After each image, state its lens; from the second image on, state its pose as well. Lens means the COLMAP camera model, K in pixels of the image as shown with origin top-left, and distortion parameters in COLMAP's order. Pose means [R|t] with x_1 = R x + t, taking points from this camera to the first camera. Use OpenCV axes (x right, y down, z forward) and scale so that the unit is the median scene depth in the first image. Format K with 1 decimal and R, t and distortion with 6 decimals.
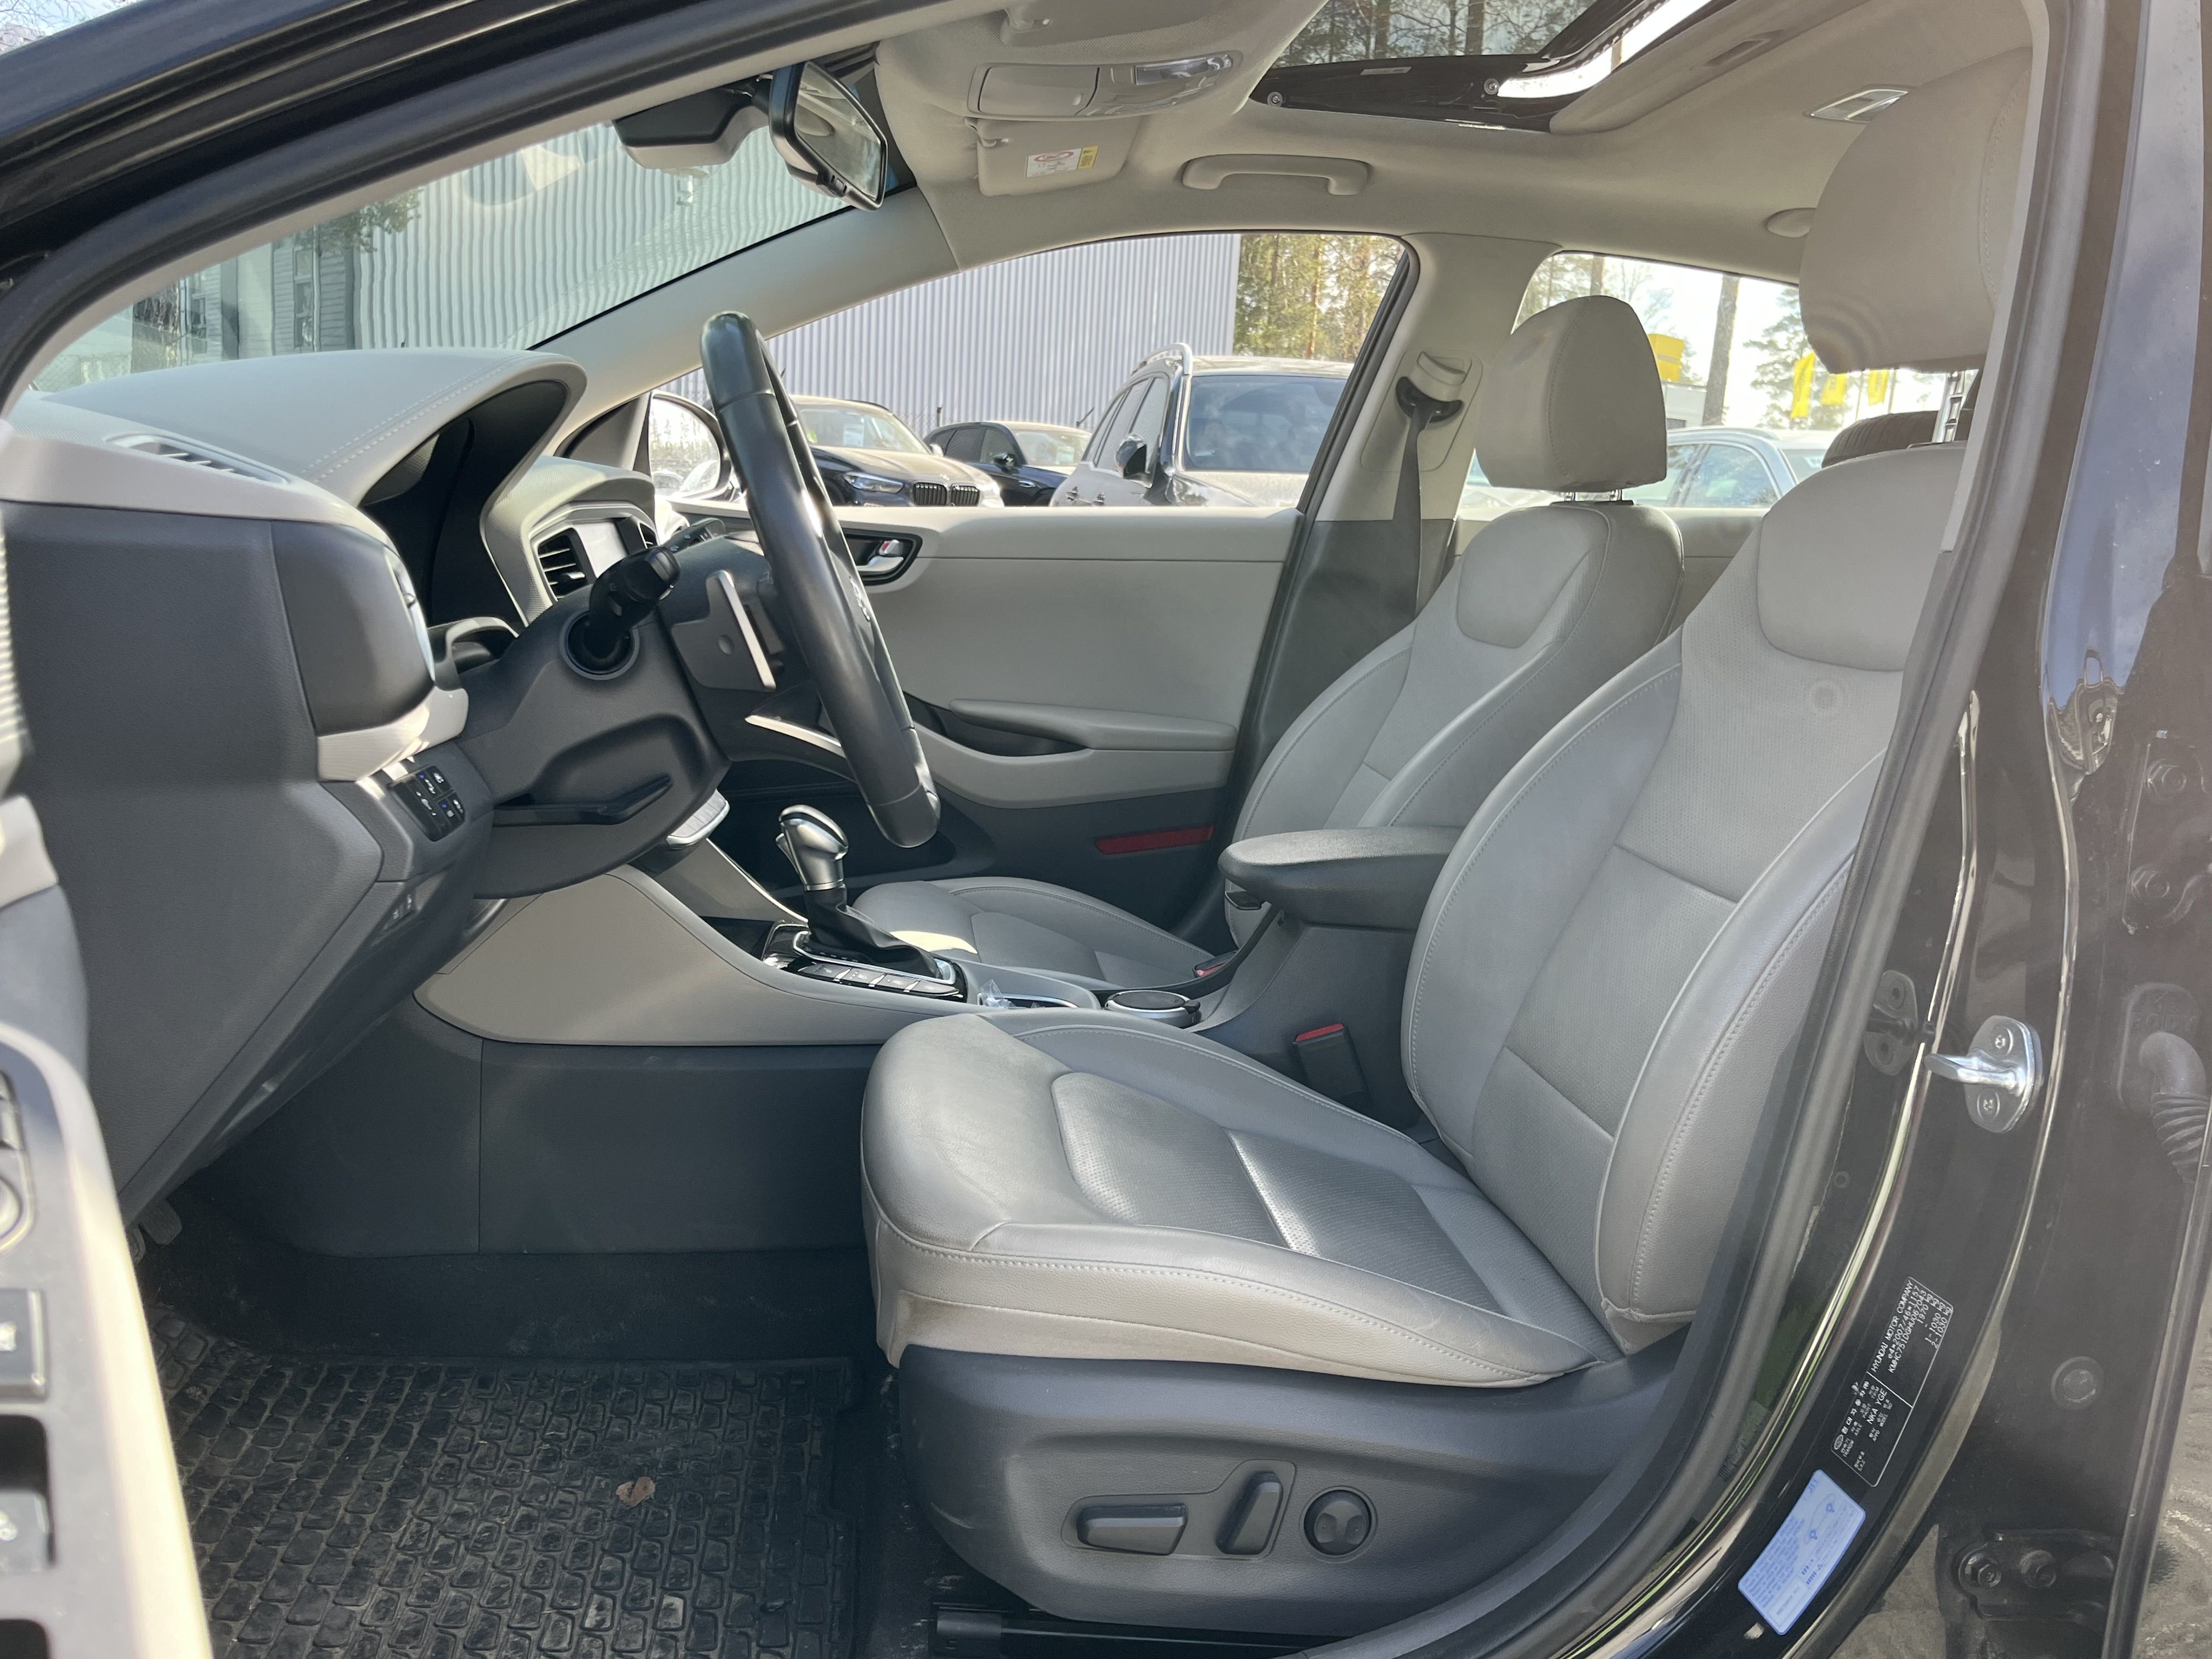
lens RADIAL K [[1933.6, 0, 1136.9], [0, 1933.6, 839.8], [0, 0, 1]] dist [0.067334, -0.134752]
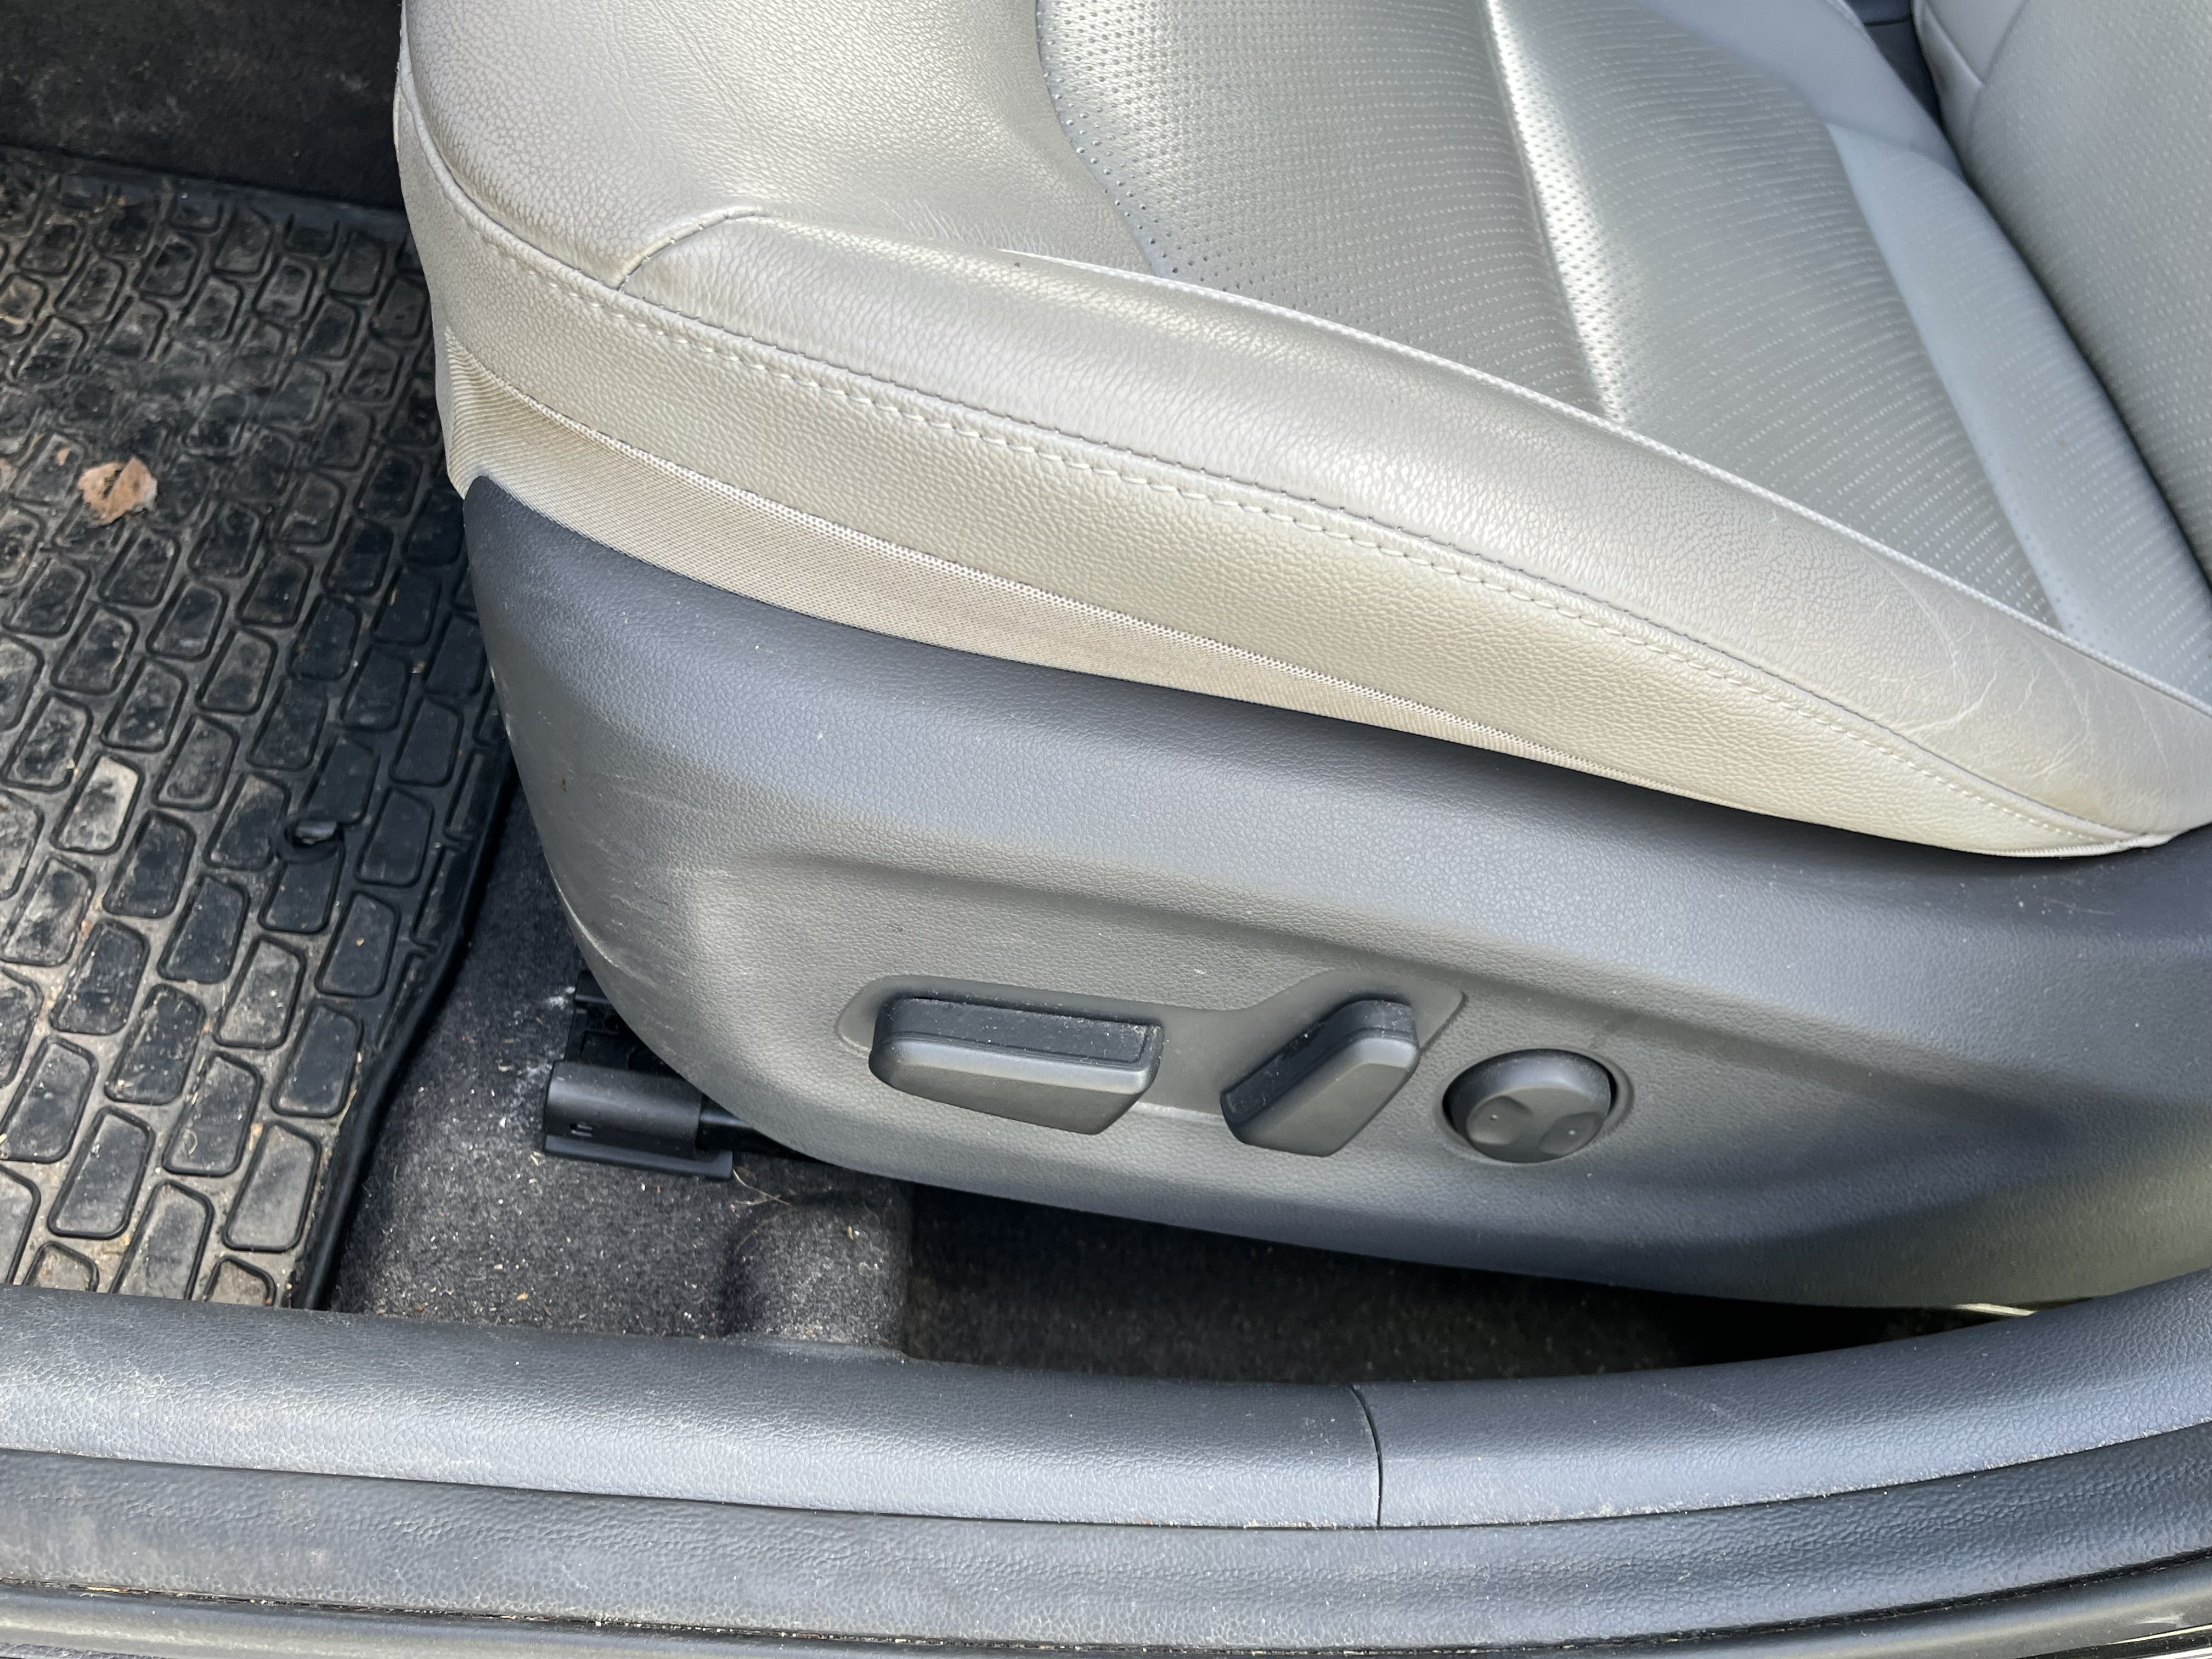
lens RADIAL K [[1933.6, 0, 1136.9], [0, 1933.6, 839.8], [0, 0, 1]] dist [0.067334, -0.134752]
pose [[0.981780, 0.189696, 0.011130, 0.007854], [-0.158337, 0.784286, 0.599854, 0.071258], [0.105061, -0.590686, 0.800032, 0.613620]]
